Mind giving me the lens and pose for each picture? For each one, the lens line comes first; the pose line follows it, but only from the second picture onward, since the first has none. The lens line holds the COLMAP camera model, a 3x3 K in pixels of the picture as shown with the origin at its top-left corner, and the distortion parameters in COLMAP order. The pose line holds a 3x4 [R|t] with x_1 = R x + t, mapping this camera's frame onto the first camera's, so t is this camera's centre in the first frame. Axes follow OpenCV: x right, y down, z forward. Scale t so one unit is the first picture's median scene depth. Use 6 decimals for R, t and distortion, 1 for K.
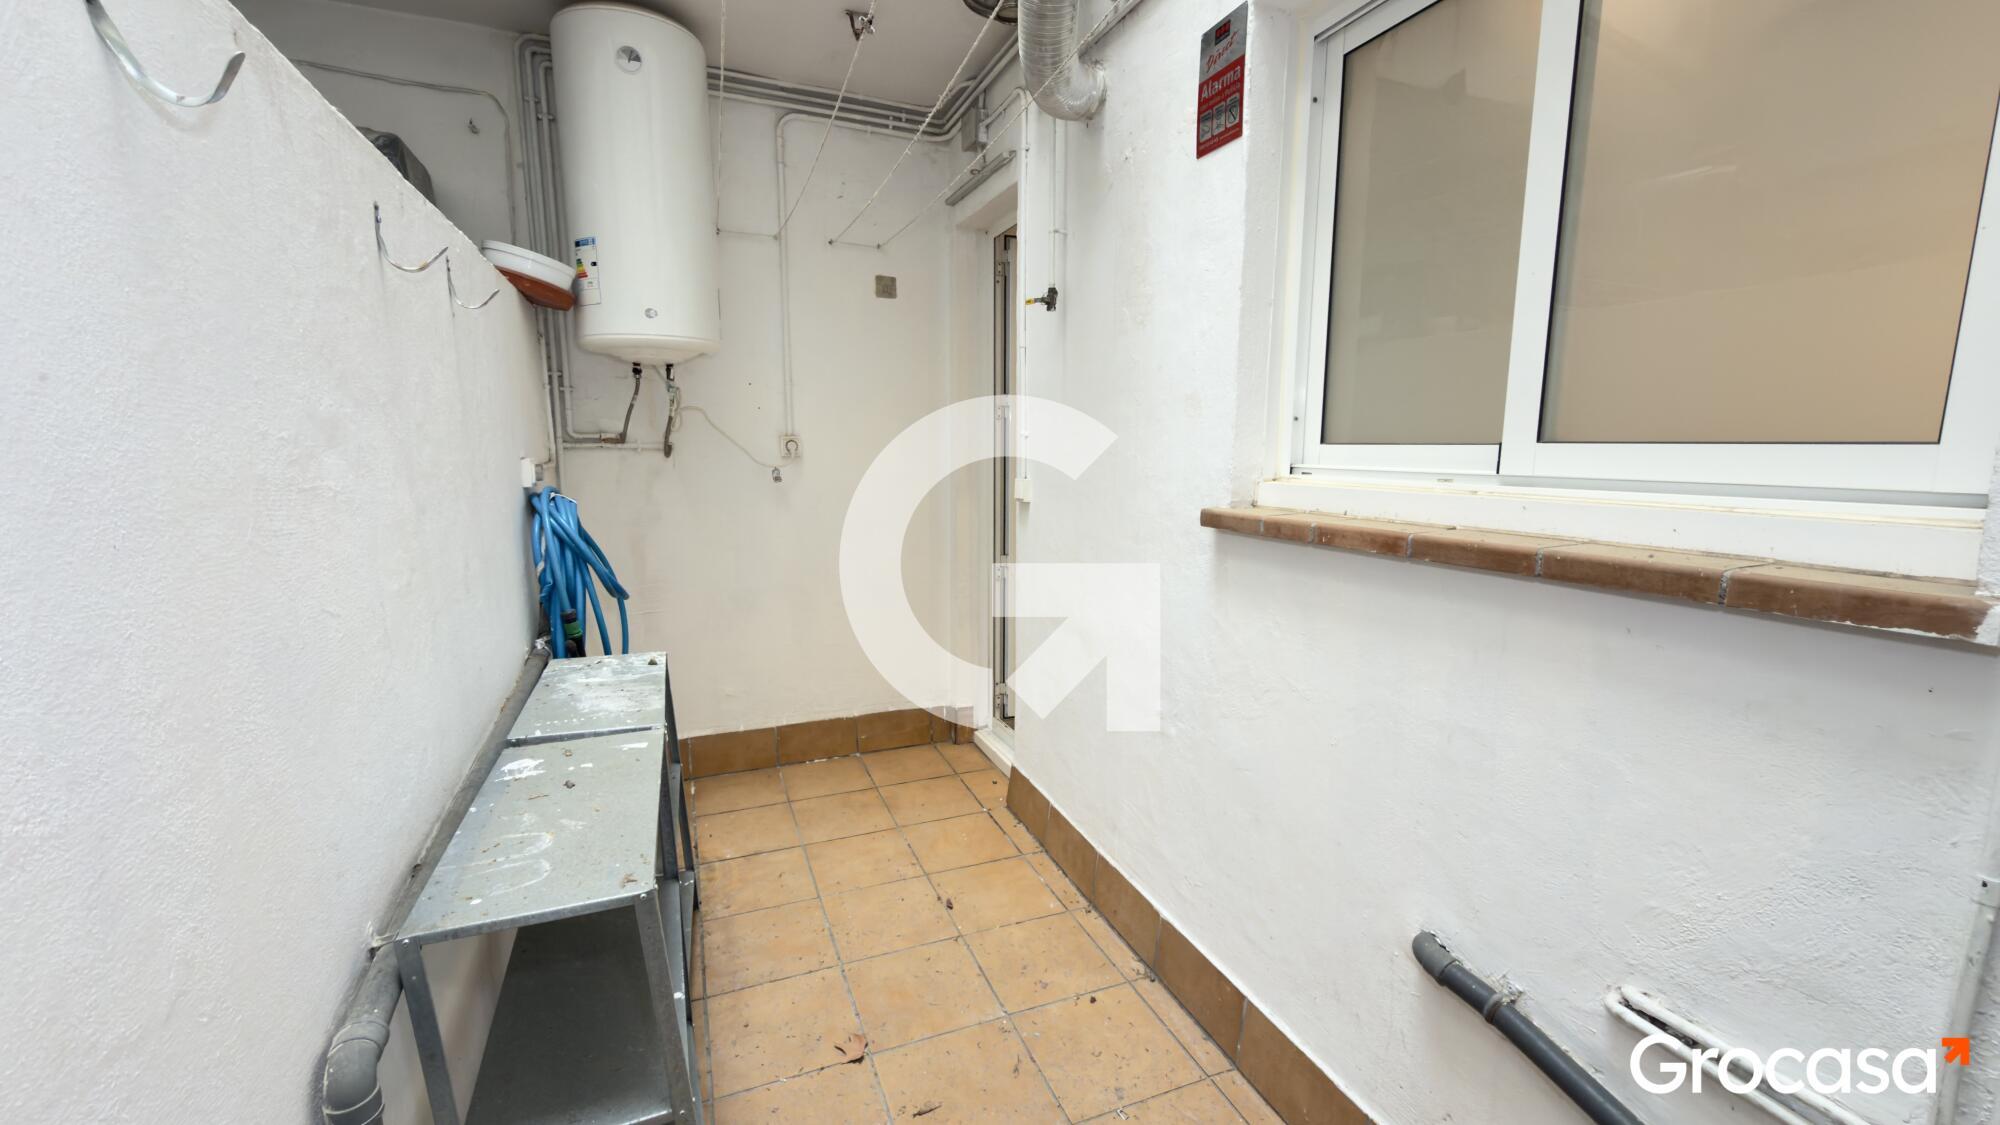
lens RADIAL K [[798.8, 0, 1000.5], [0, 798.8, 563.9], [0, 0, 1]] dist [0.001107, -0.000071]
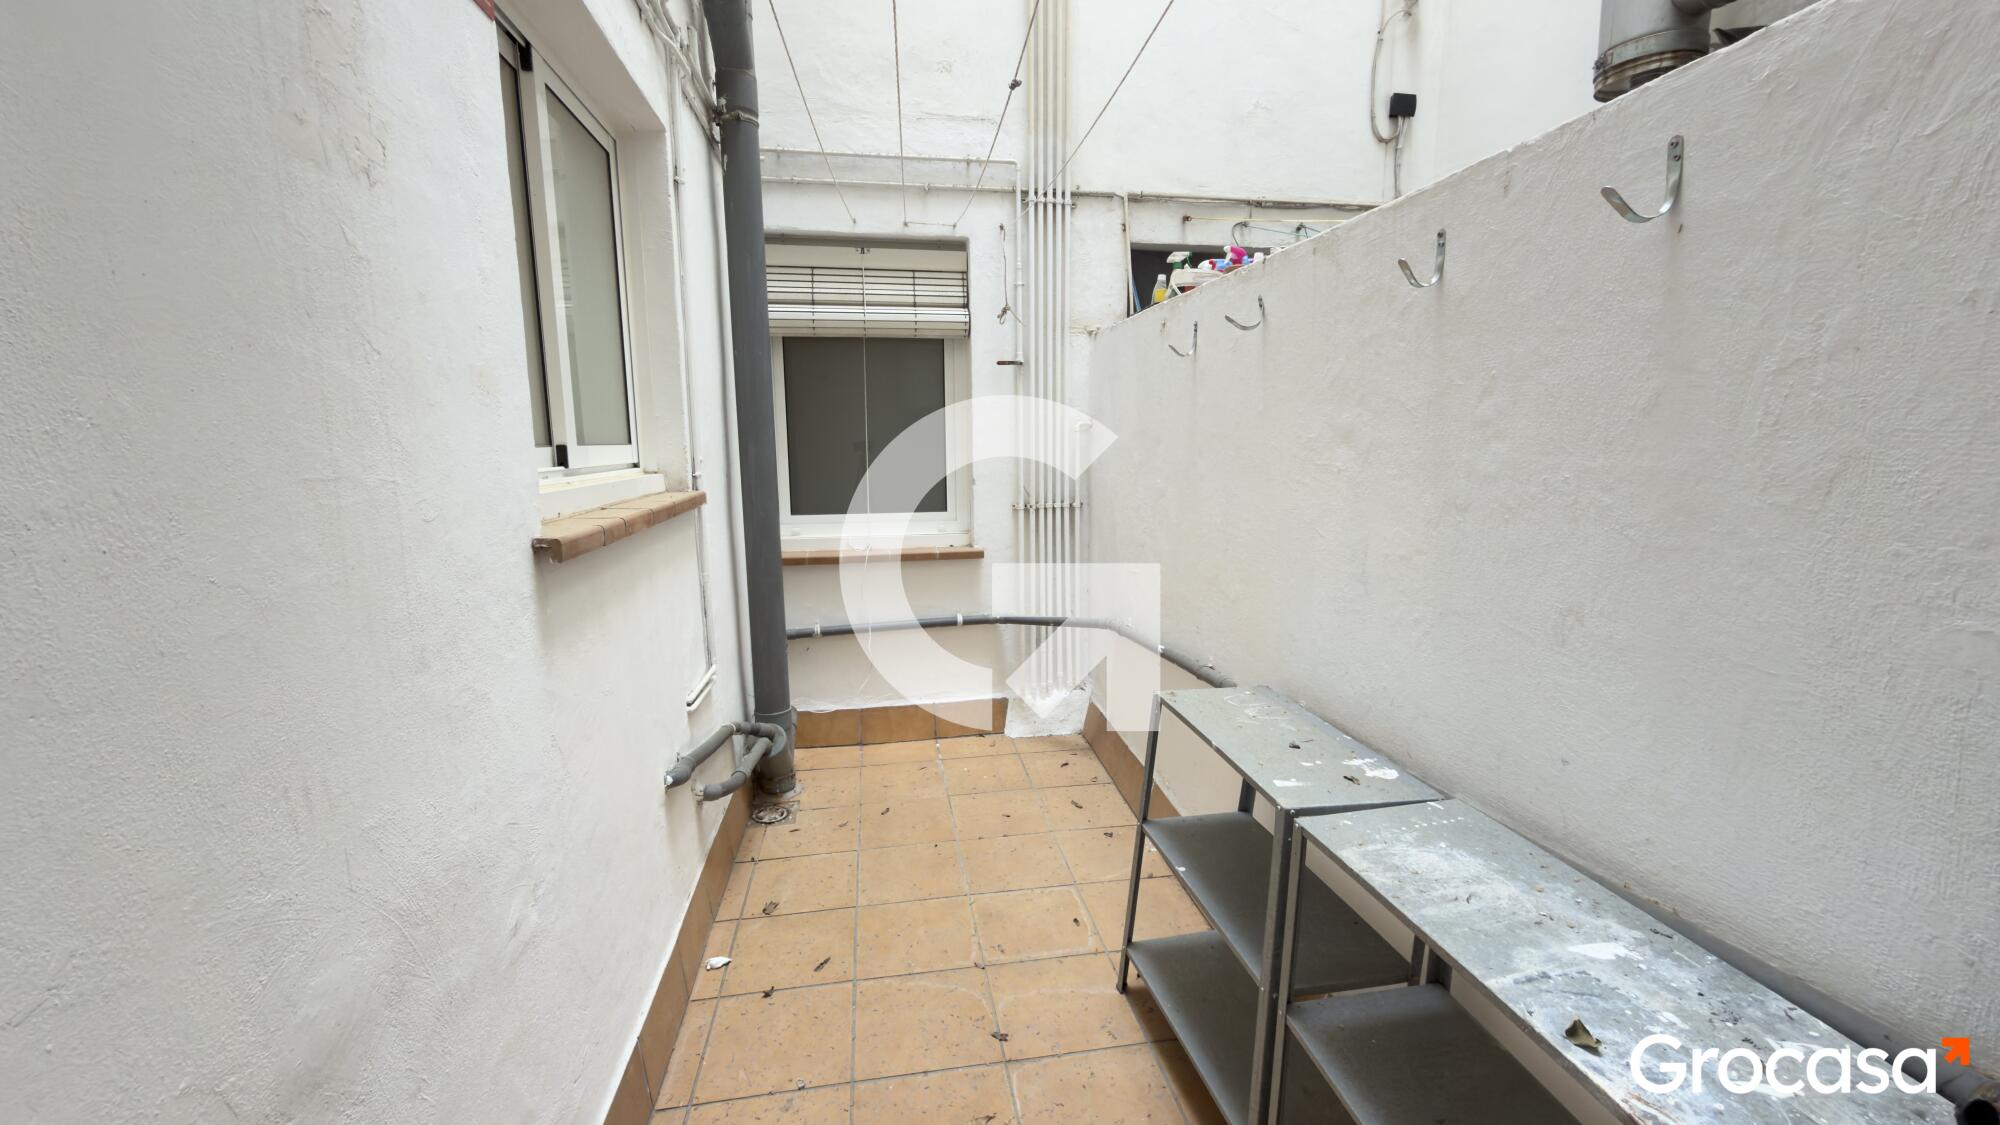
lens RADIAL K [[798.8, 0, 1000.5], [0, 798.8, 563.9], [0, 0, 1]] dist [0.001107, -0.000071]
pose [[-0.973679, -0.029329, 0.226030, -0.305561], [0.039893, 0.954449, 0.295696, -0.251560], [-0.224407, 0.296930, -0.928156, 1.636344]]
